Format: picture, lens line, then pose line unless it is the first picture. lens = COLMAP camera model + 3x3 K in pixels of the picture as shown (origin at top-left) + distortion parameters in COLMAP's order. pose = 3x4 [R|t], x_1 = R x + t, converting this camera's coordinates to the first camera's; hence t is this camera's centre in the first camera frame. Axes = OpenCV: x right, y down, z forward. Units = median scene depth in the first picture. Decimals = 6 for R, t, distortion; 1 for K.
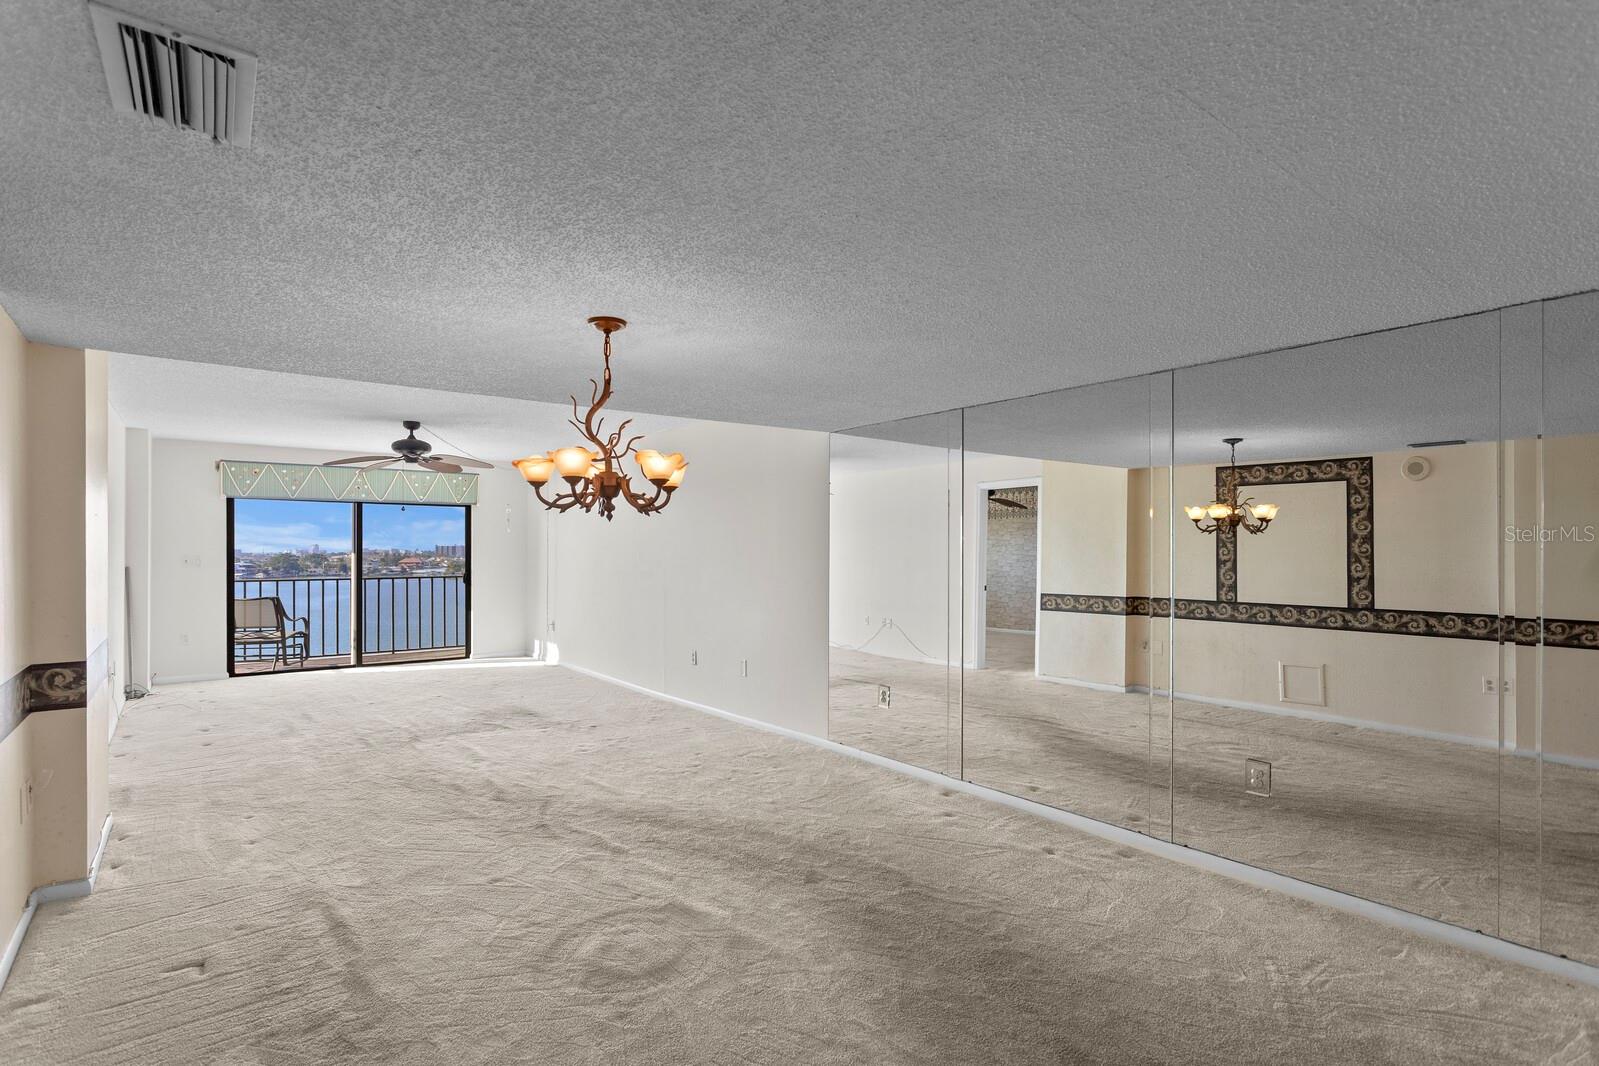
lens RADIAL K [[792.0, 0, 809.7], [0, 792.0, 546.9], [0, 0, 1]] dist [-0.014857, 0.007037]
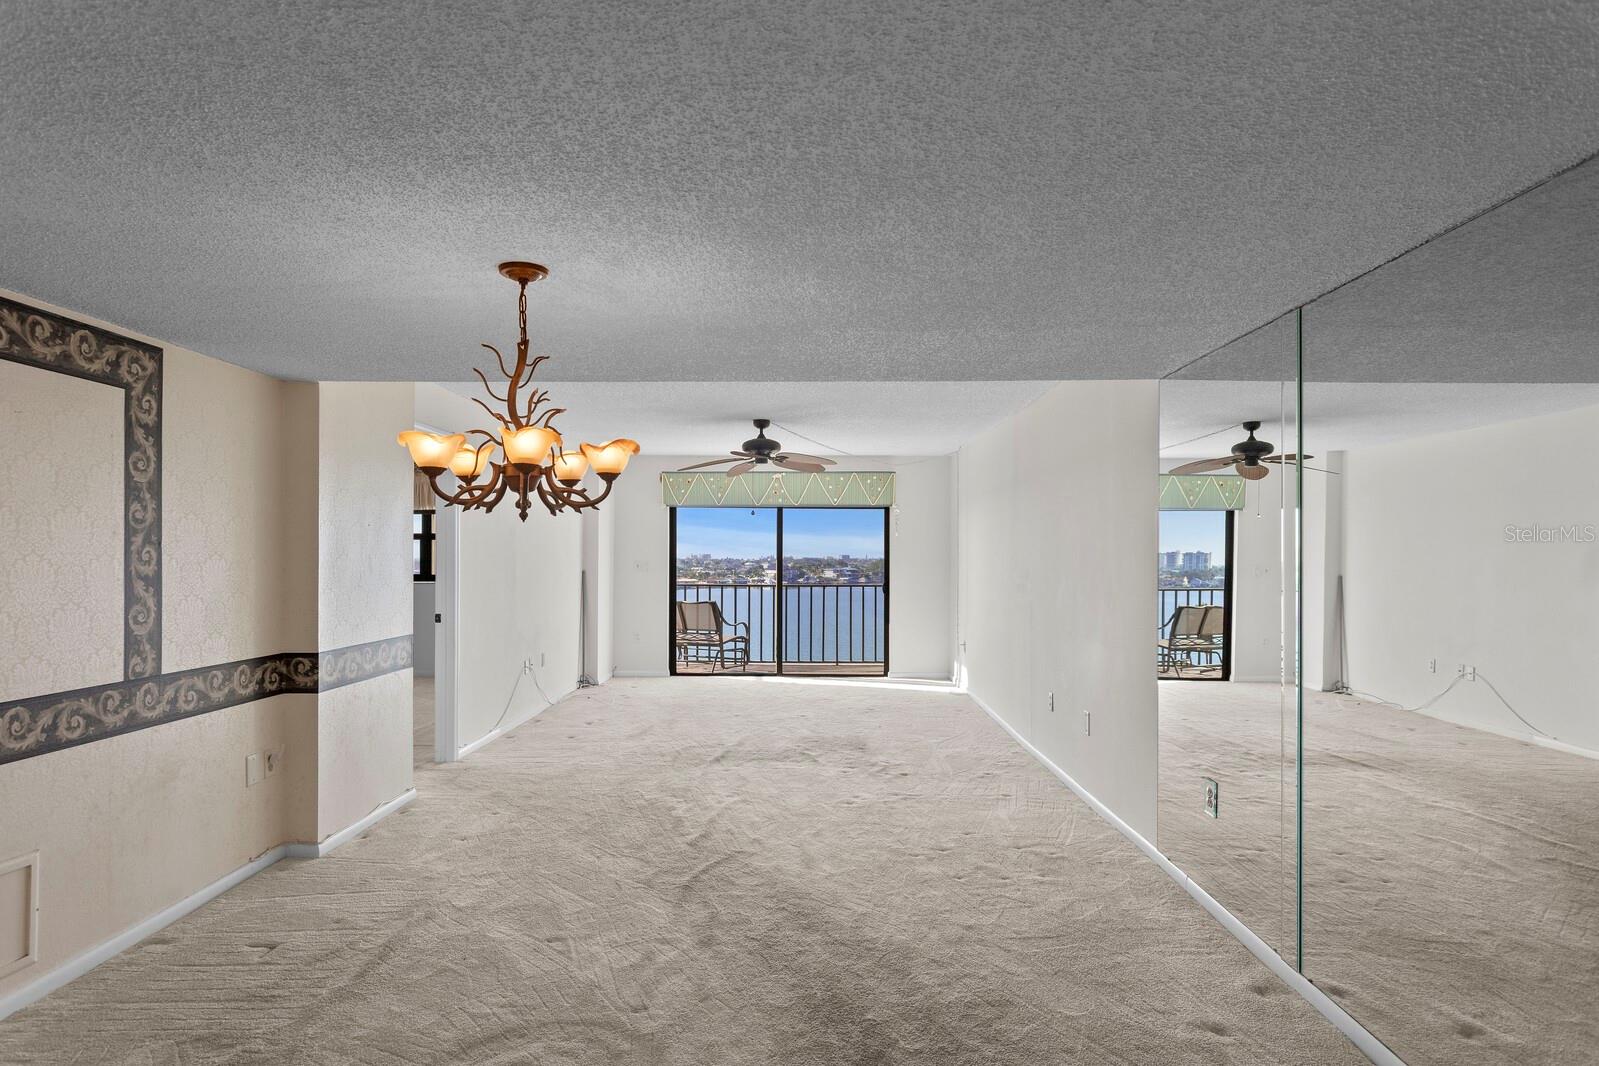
lens RADIAL K [[910.2, 0, 806.8], [0, 910.2, 544.4], [0, 0, 1]] dist [-0.023207, 0.016875]
pose [[0.782187, -0.005576, -0.623019, 0.268039], [-0.000105, 0.999959, -0.009081, -0.000906], [0.623044, 0.007168, 0.782154, 0.238361]]
